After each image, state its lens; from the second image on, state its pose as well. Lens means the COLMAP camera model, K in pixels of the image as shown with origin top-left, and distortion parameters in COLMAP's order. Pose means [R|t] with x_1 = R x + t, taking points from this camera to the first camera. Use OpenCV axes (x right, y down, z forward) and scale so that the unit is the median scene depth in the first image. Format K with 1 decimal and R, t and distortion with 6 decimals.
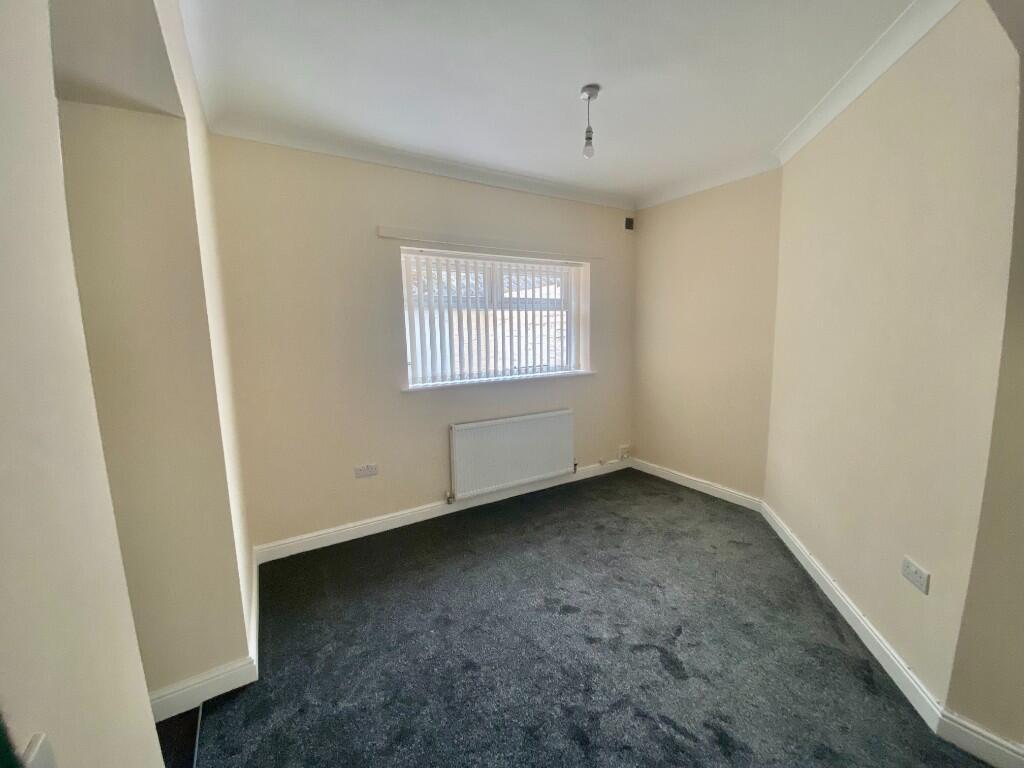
lens RADIAL K [[409.6, 0, 512.0], [0, 409.6, 384.0], [0, 0, 1]] dist [0.060143, -0.032470]
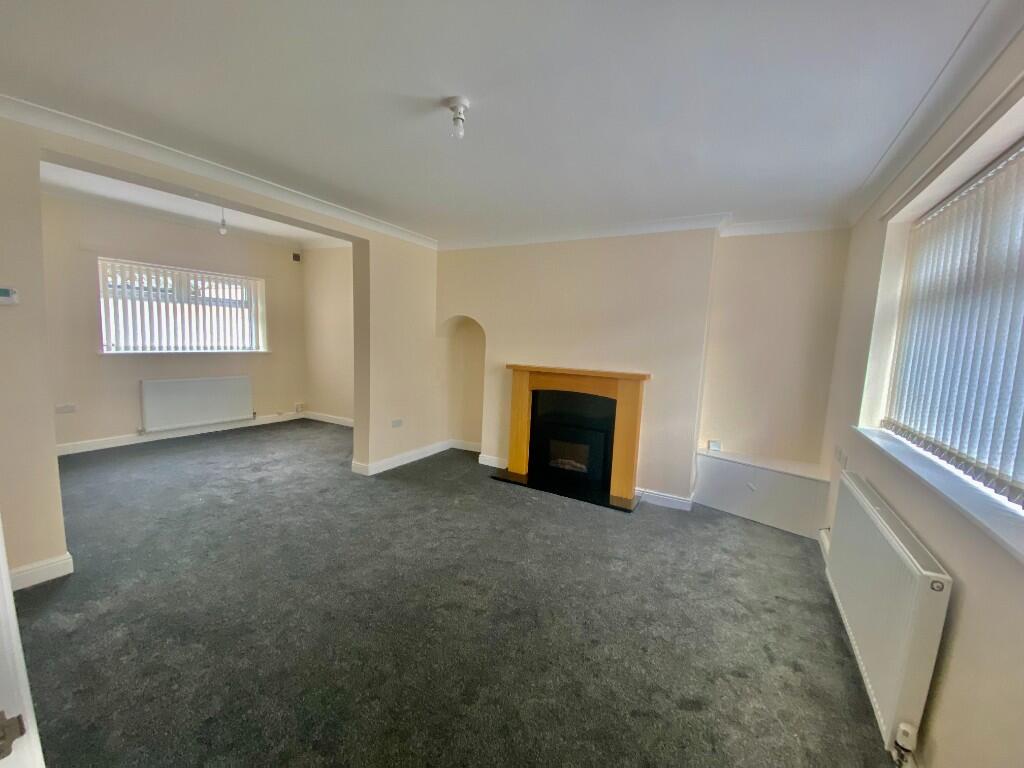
lens RADIAL K [[415.3, 0, 512.0], [0, 415.3, 384.0], [0, 0, 1]] dist [-0.000036, -0.008542]
pose [[0.868227, 0.006355, 0.496127, 0.248864], [0.001977, 0.999866, -0.016268, 0.134209], [-0.496164, 0.015105, 0.868098, -0.861291]]
